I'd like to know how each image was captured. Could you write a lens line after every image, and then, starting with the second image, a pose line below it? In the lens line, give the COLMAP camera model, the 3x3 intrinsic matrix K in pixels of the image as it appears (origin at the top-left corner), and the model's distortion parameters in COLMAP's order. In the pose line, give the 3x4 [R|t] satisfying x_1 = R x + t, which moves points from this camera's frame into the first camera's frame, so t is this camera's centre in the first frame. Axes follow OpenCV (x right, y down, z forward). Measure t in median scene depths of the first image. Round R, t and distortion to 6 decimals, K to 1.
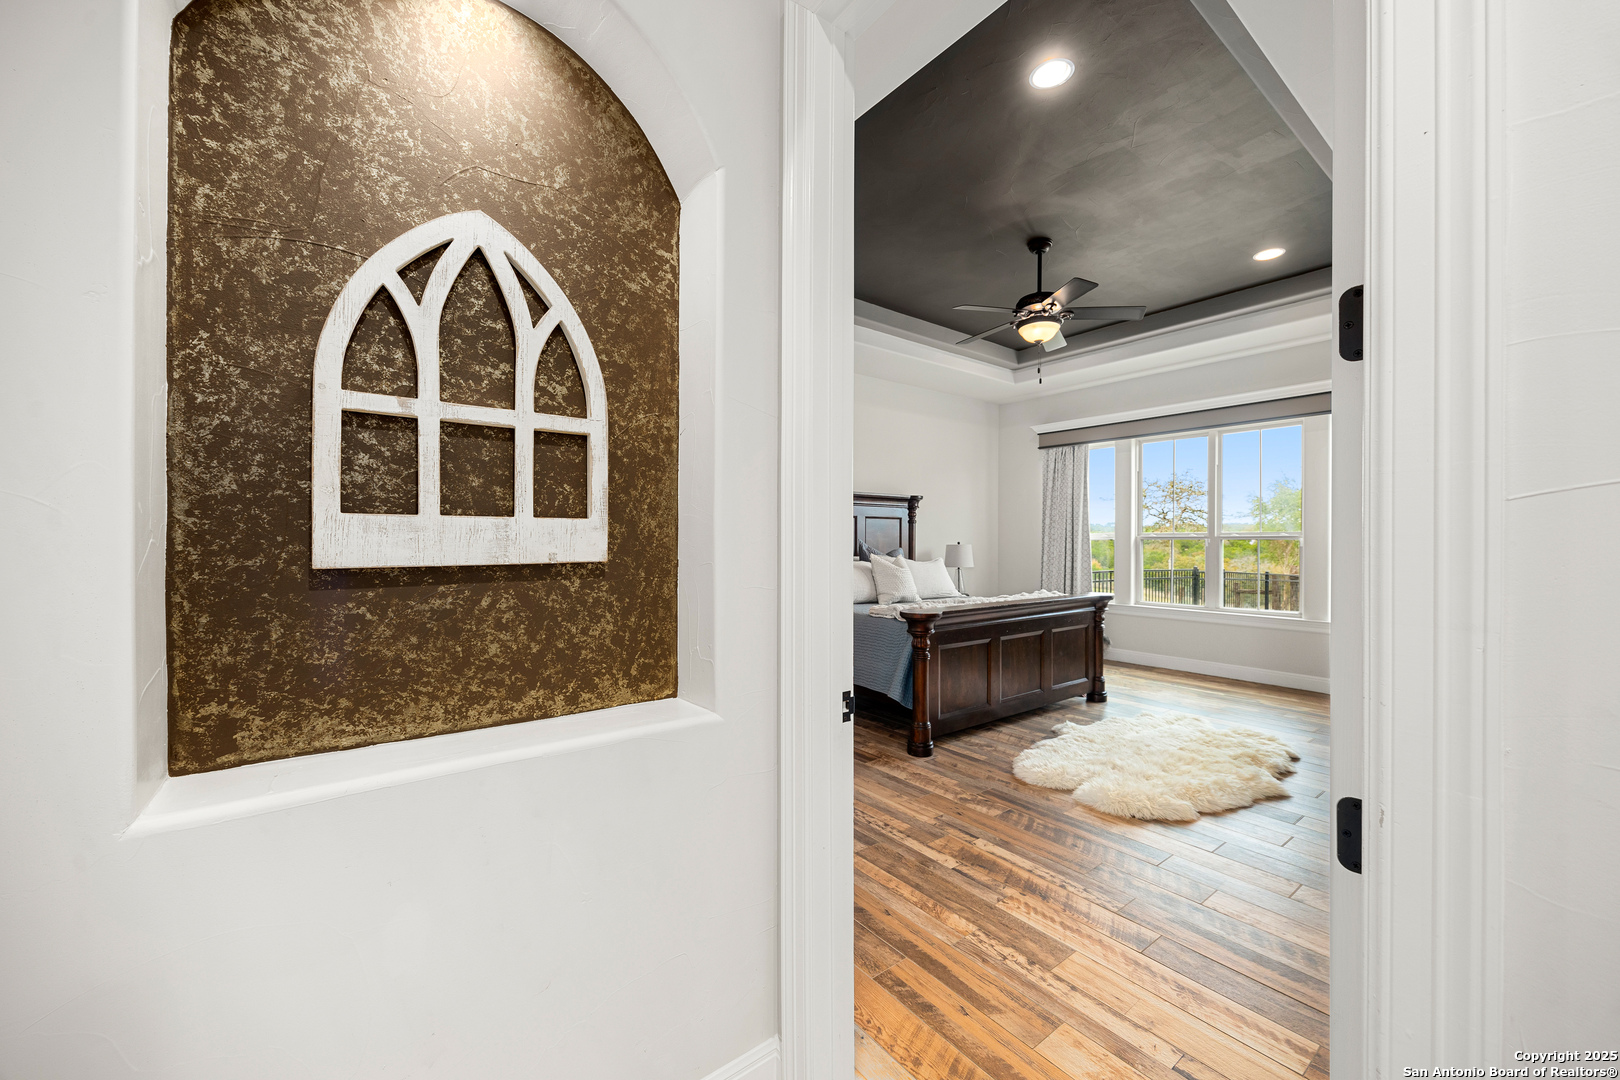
lens RADIAL K [[627.4, 0, 812.5], [0, 627.4, 542.2], [0, 0, 1]] dist [0.000712, -0.000130]
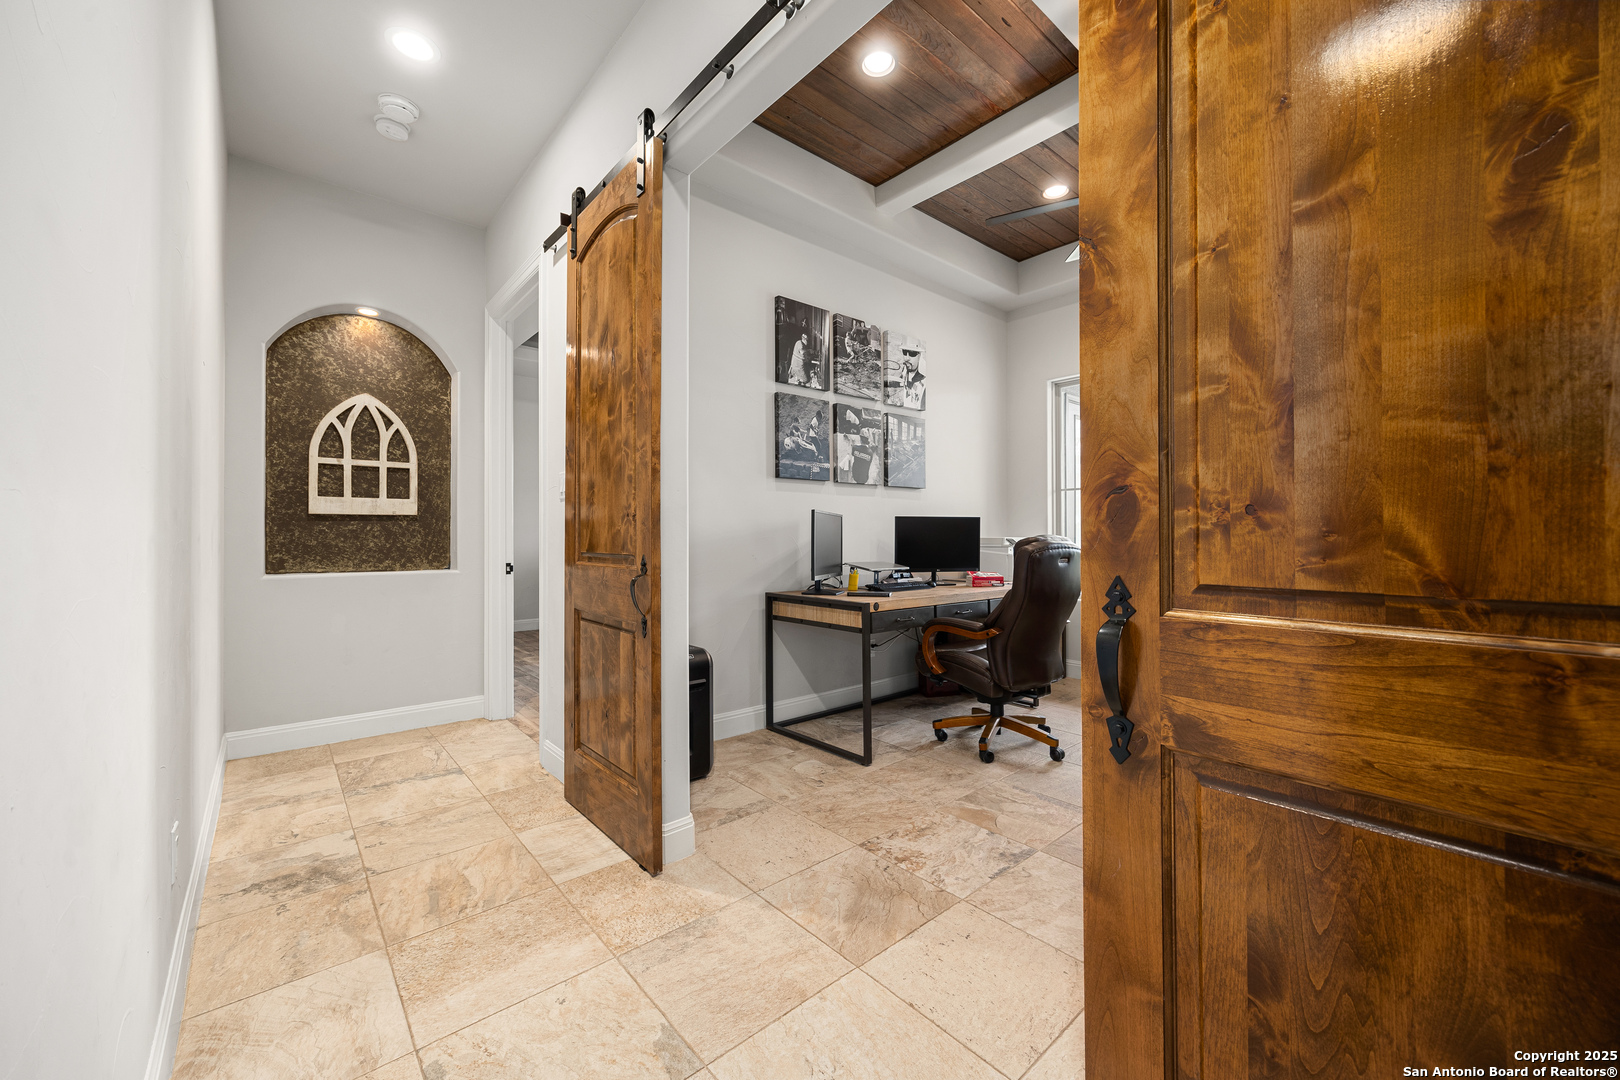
lens RADIAL K [[627.4, 0, 808.6], [0, 627.4, 535.0], [0, 0, 1]] dist [0.000712, -0.000130]
pose [[0.998816, -0.003281, 0.048536, 1.416527], [0.003487, 0.999985, -0.004157, 0.154858], [-0.048522, 0.004321, 0.998813, -2.062609]]
